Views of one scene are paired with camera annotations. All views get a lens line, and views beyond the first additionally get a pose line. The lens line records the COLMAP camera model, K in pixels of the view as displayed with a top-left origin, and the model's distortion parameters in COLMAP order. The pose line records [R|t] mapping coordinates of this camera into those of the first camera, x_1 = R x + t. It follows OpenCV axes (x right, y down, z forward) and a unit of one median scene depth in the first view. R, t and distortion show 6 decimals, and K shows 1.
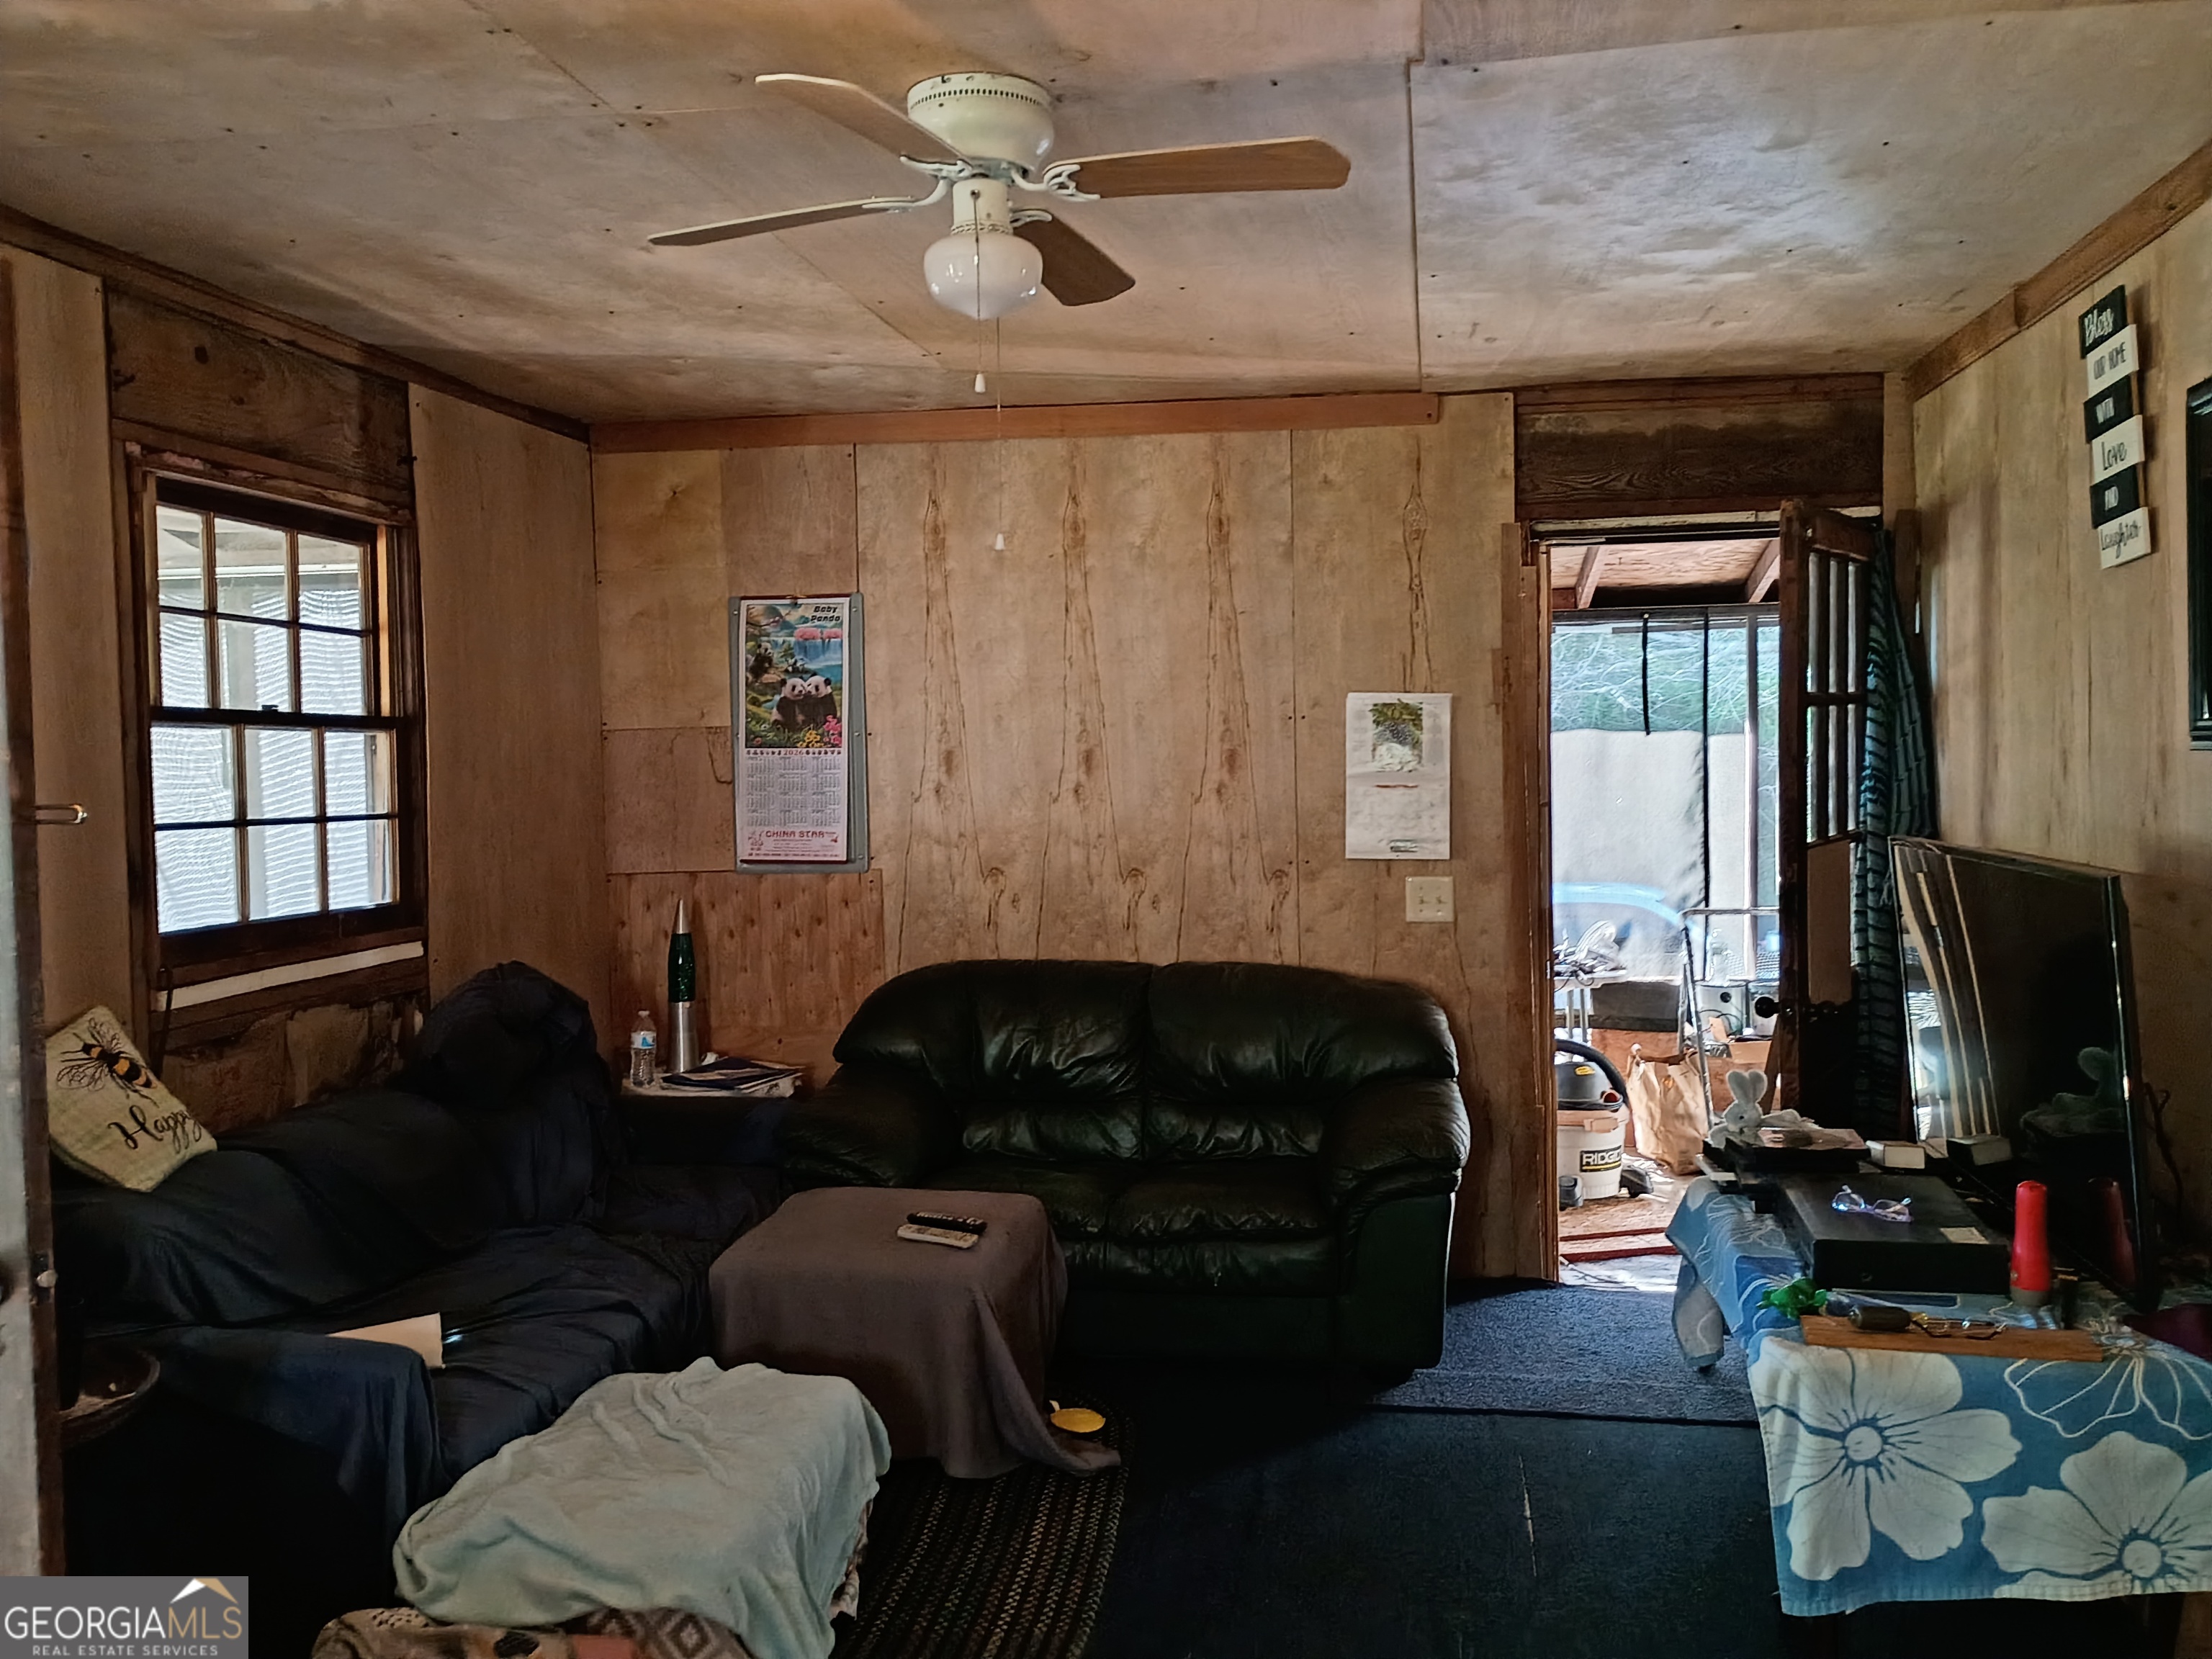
lens RADIAL K [[1802.0, 0, 1115.6], [0, 1802.0, 819.5], [0, 0, 1]] dist [0.046537, -0.072312]
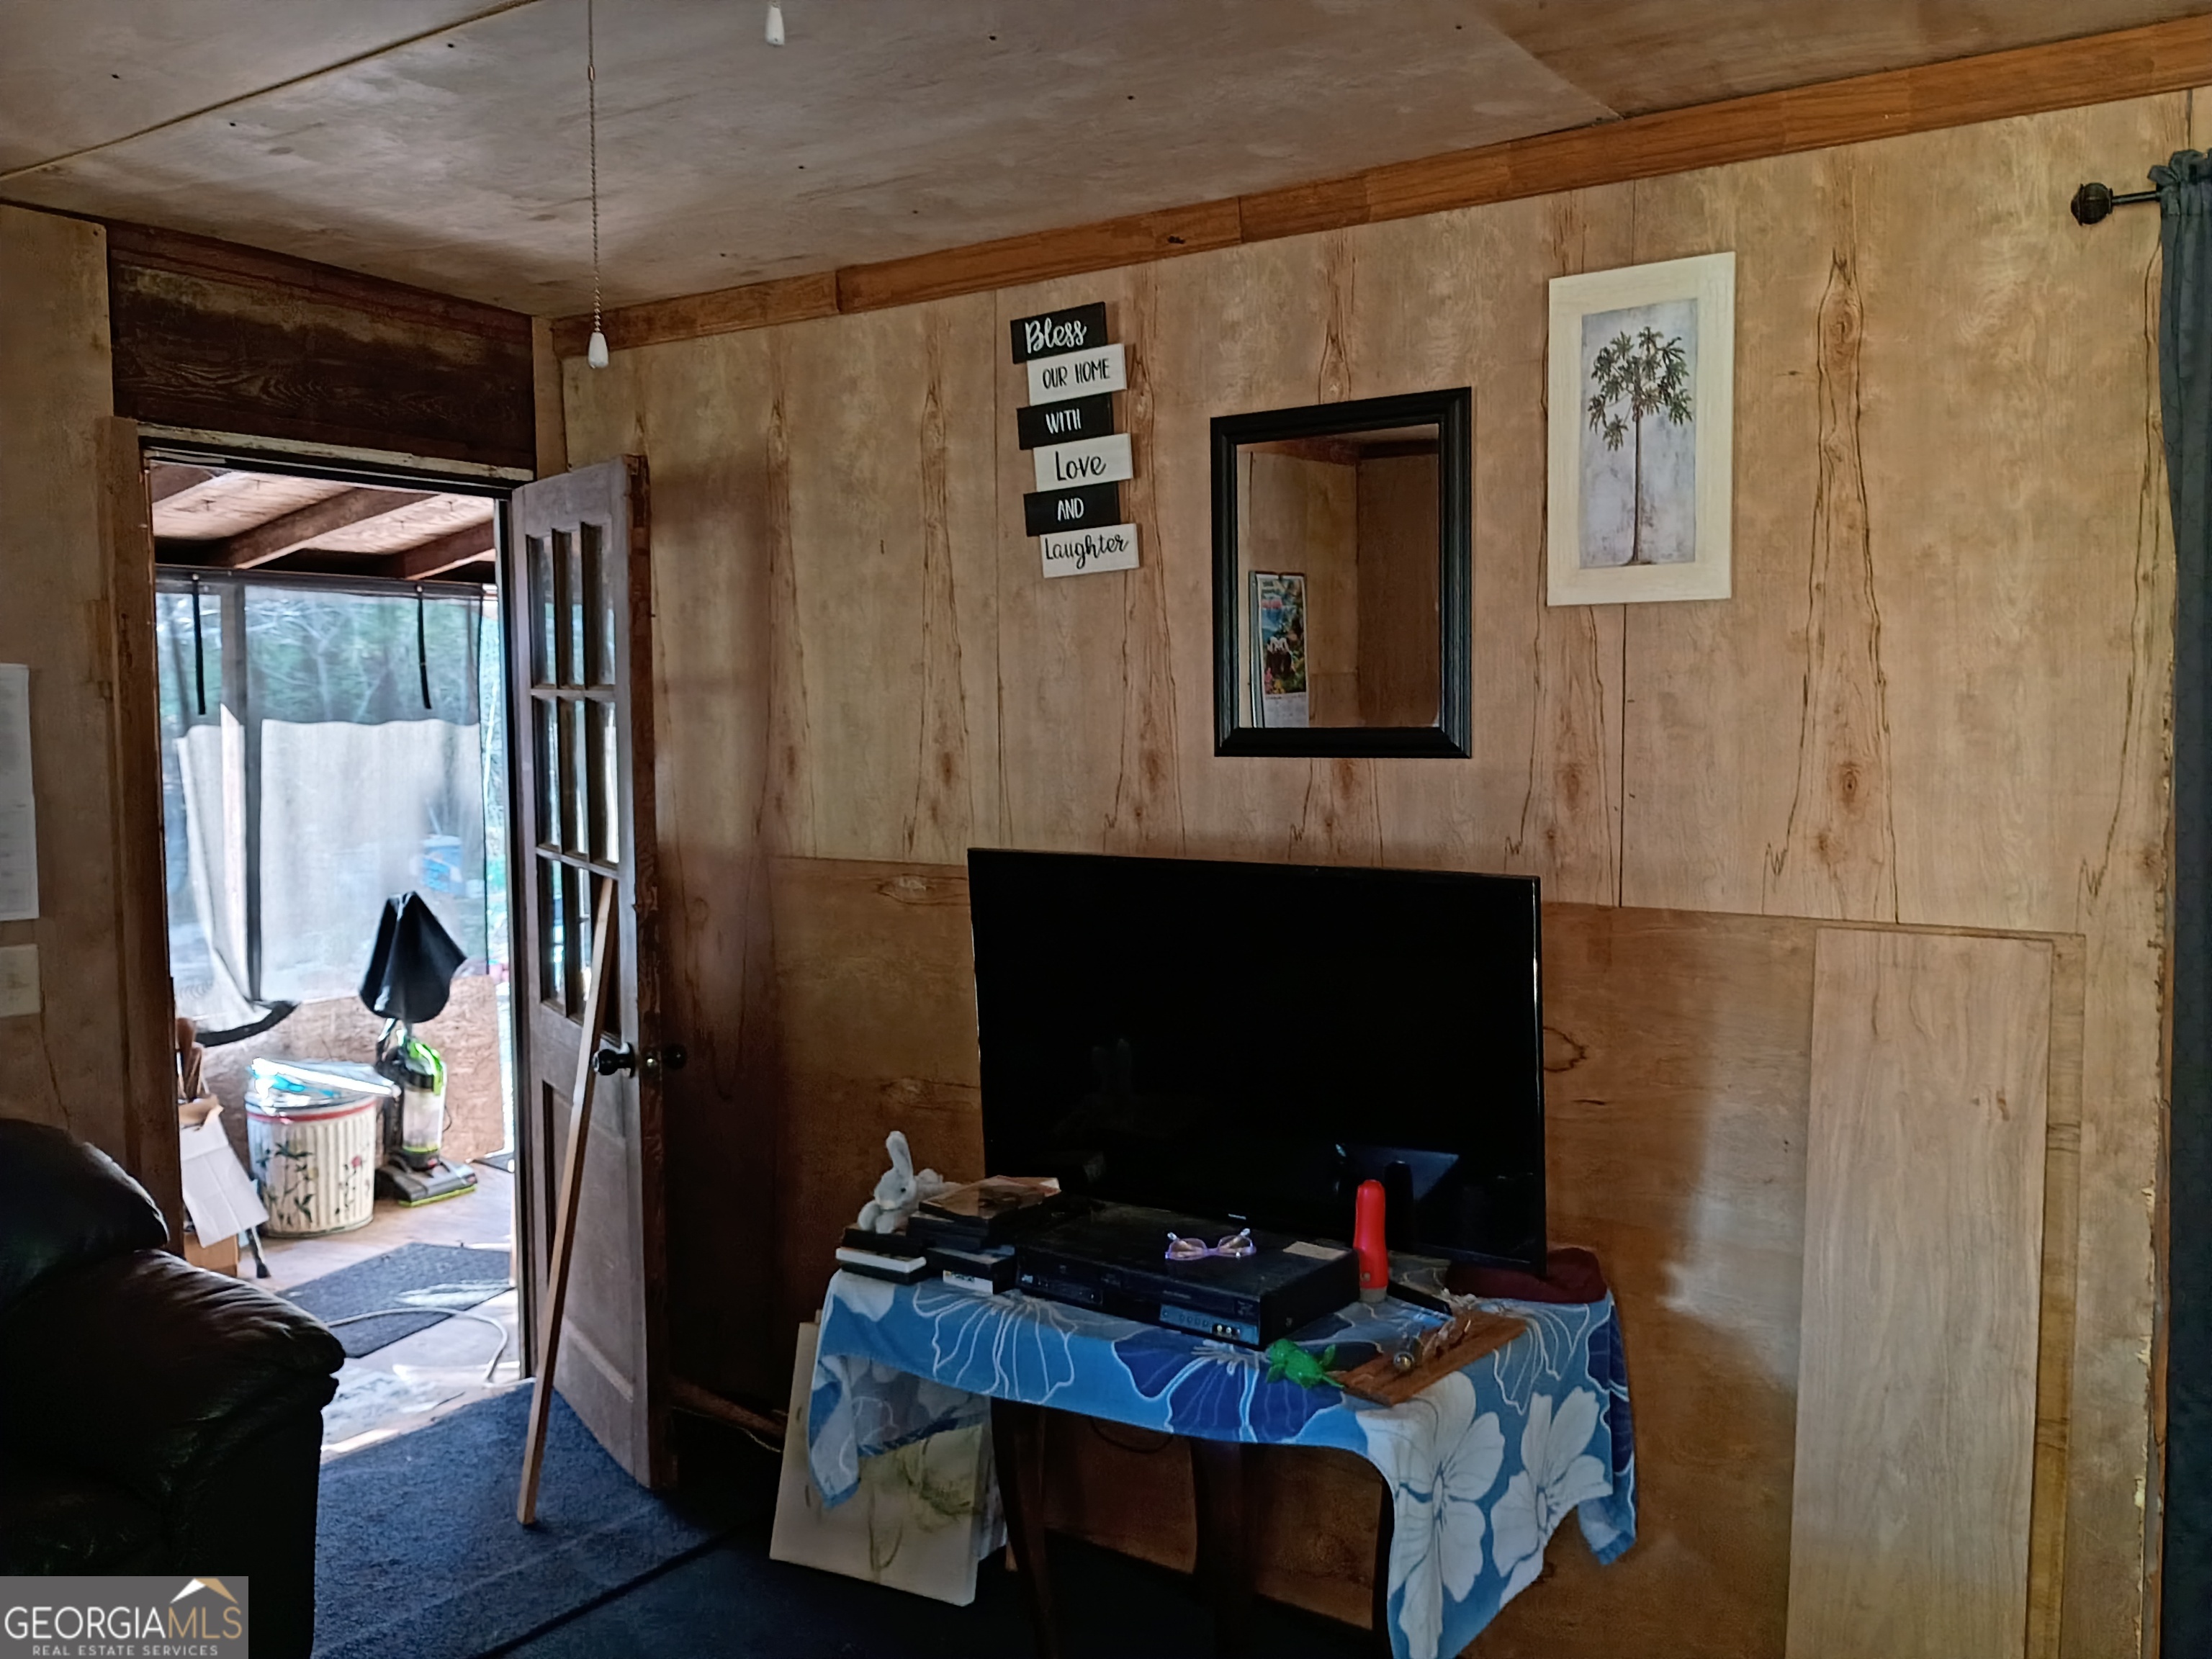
lens RADIAL K [[1676.9, 0, 1265.2], [0, 1676.9, 828.7], [0, 0, 1]] dist [0.083793, -0.133718]
pose [[0.399122, -0.041892, 0.915940, -0.285880], [0.033100, 0.998963, 0.031265, -0.022130], [-0.916300, 0.017839, 0.400095, 0.516552]]
